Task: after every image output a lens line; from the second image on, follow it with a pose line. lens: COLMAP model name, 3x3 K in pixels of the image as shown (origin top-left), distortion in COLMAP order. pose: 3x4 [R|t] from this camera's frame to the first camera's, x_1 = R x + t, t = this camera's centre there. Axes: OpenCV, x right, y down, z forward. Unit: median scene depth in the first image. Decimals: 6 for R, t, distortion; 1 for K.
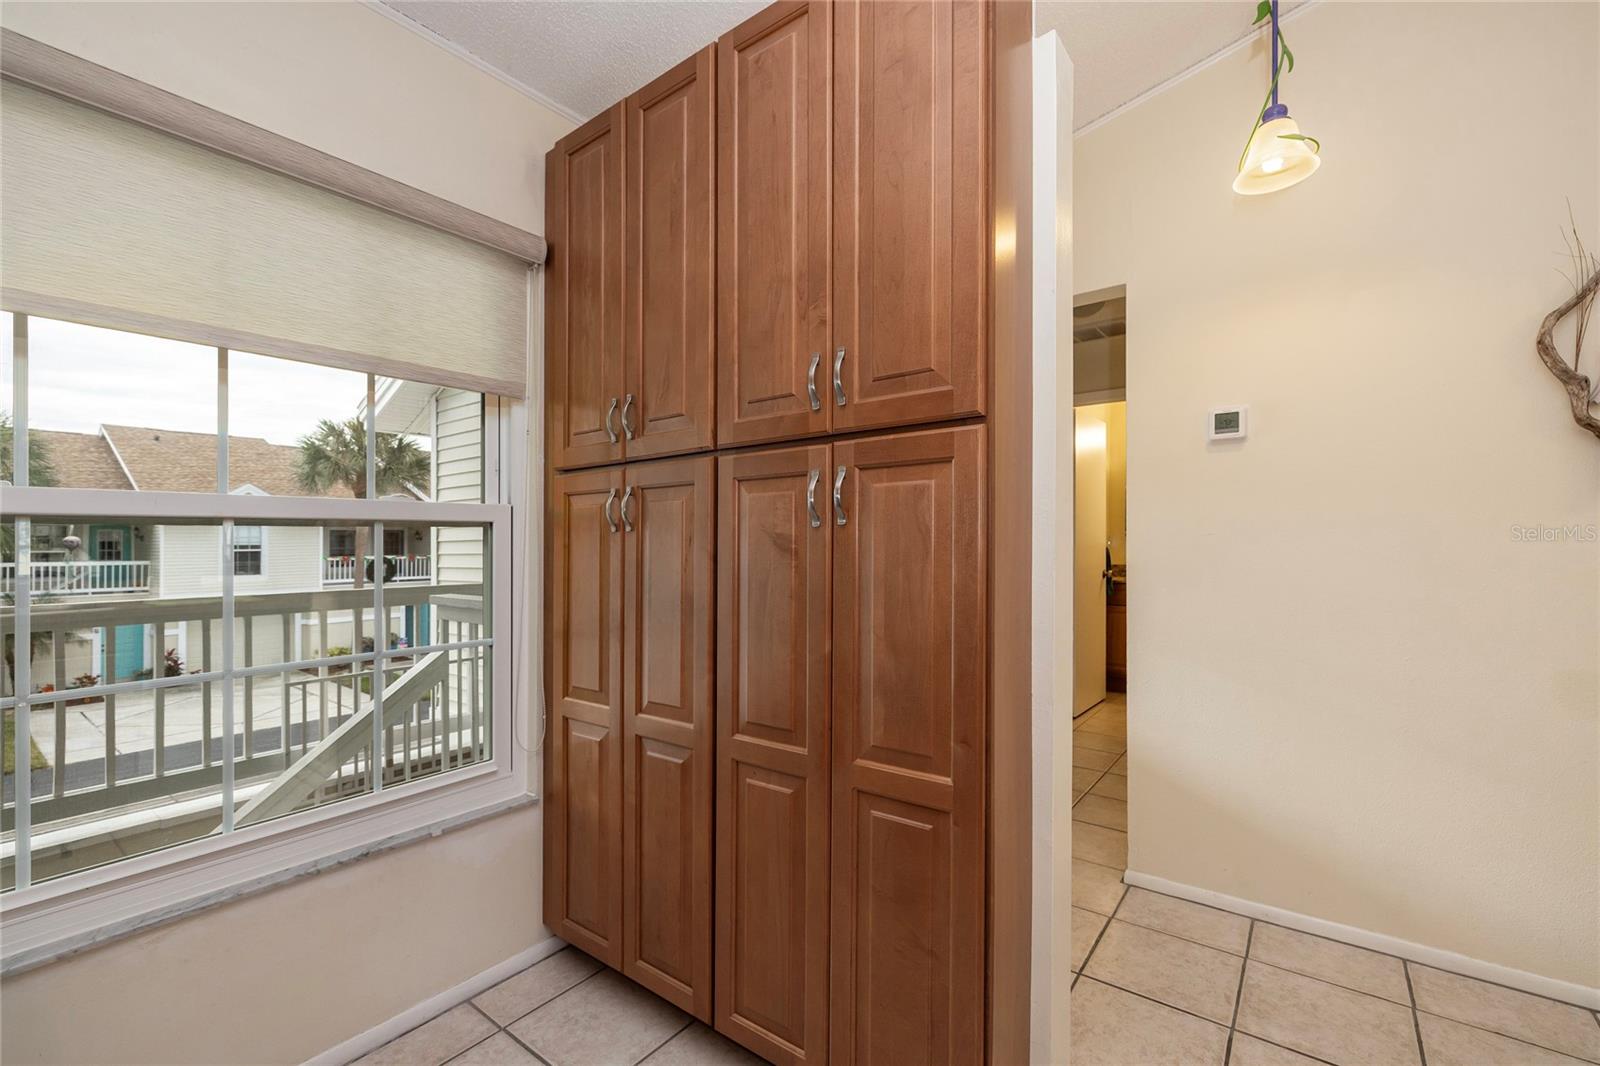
lens RADIAL K [[682.8, 0, 798.9], [0, 682.8, 534.3], [0, 0, 1]] dist [0.002519, -0.001342]
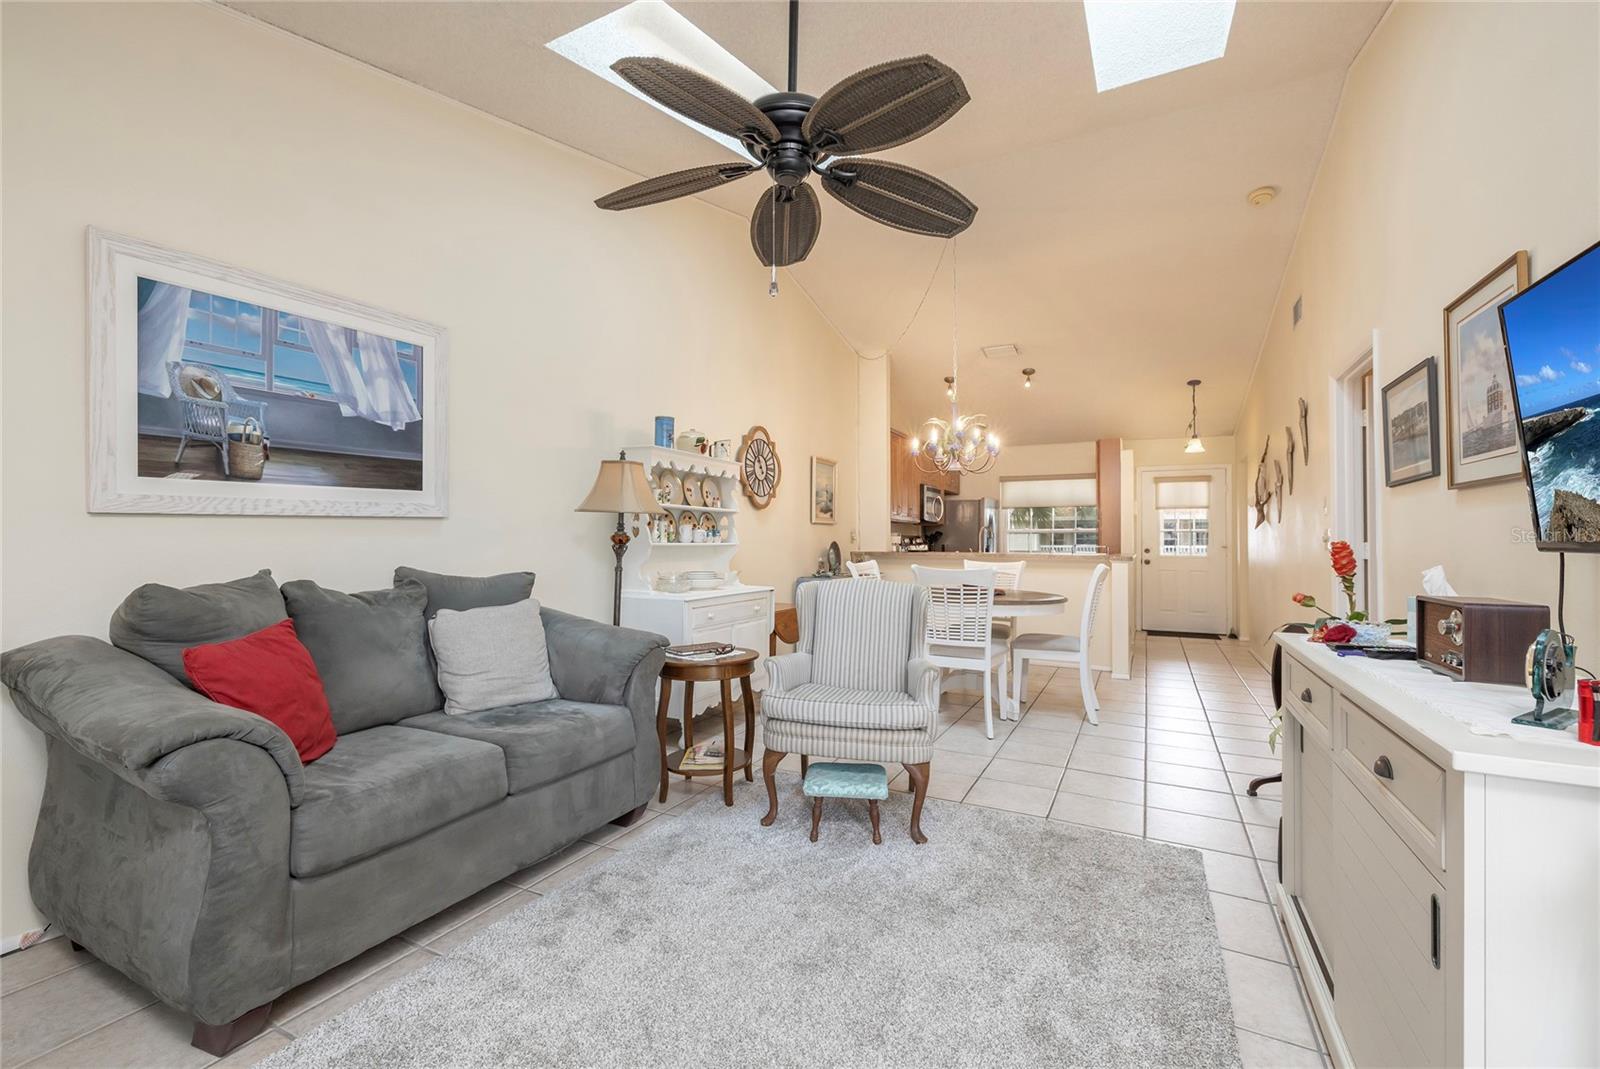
lens RADIAL K [[682.8, 0, 800.4], [0, 682.8, 526.2], [0, 0, 1]] dist [0.002519, -0.001342]
pose [[0.187252, -0.014355, -0.982207, 4.361522], [0.015272, 0.999815, -0.011701, -0.053031], [0.982193, -0.012809, 0.187436, -2.178621]]
